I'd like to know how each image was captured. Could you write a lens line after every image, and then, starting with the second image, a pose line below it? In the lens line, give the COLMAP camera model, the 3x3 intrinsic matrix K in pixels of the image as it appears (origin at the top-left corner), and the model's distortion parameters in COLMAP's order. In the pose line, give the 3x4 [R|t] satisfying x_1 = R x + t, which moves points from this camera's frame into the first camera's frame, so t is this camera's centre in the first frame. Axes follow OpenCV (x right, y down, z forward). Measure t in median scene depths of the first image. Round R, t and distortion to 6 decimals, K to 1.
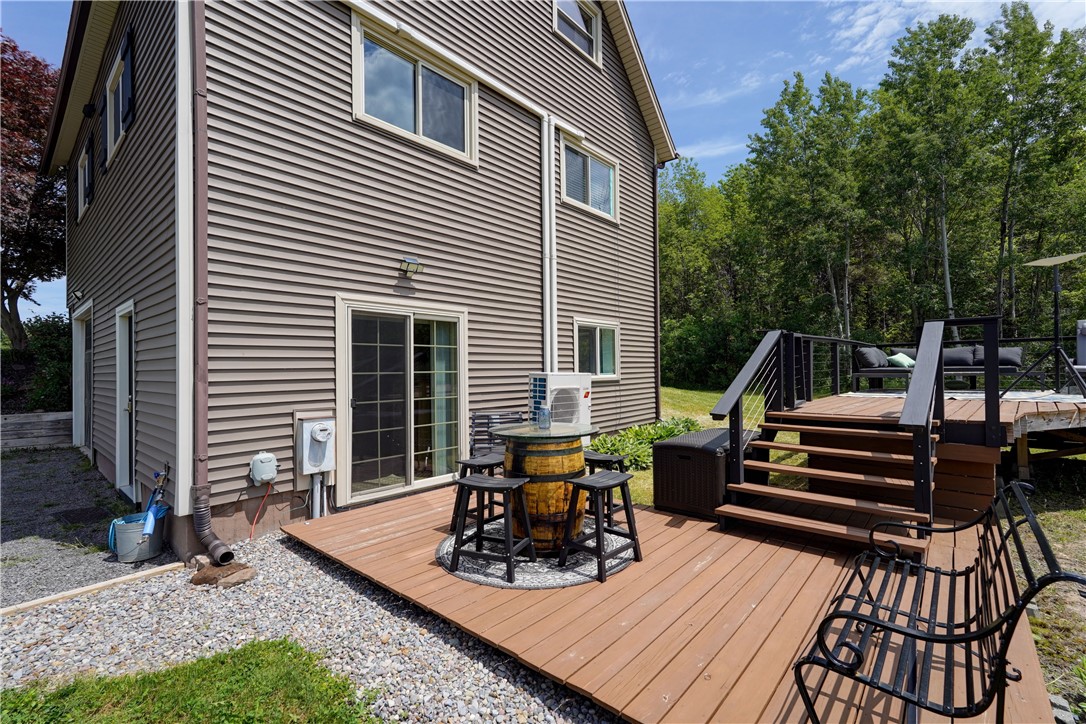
lens RADIAL K [[499.1, 0, 538.7], [0, 499.1, 366.3], [0, 0, 1]] dist [-0.008893, 0.004124]
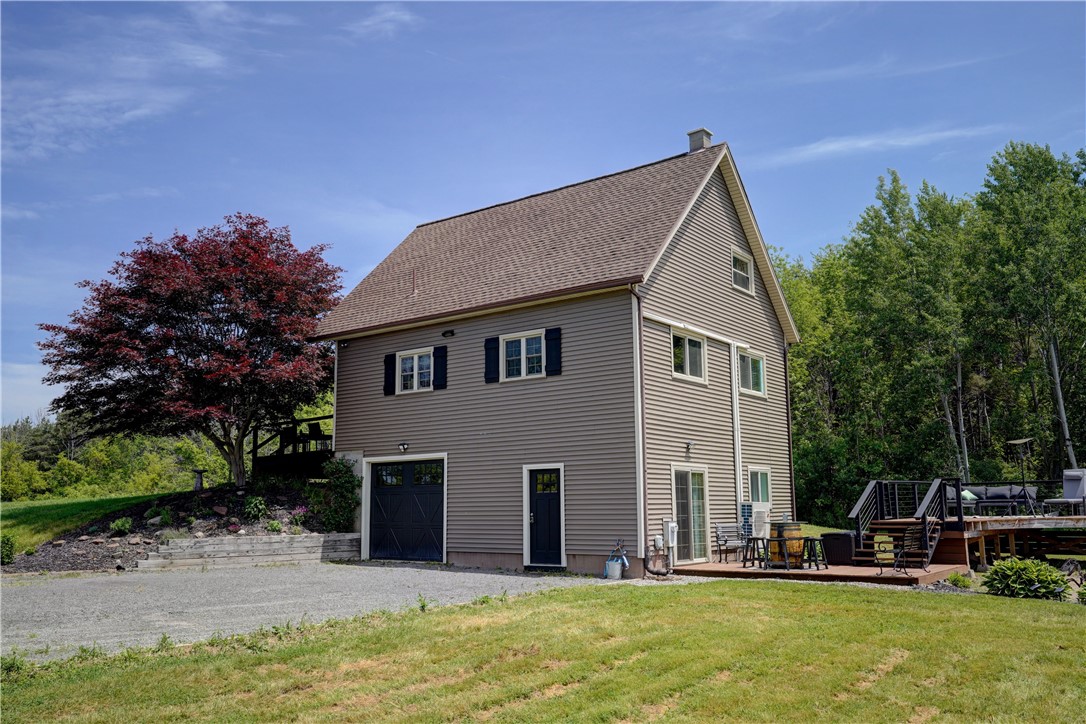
lens RADIAL K [[902.1, 0, 543.4], [0, 902.1, 358.5], [0, 0, 1]] dist [-0.006161, 0.008816]
pose [[0.997548, 0.014311, 0.068501, -0.685603], [-0.003183, 0.987132, -0.159873, 0.018044], [-0.069907, 0.159263, 0.984758, -1.582833]]
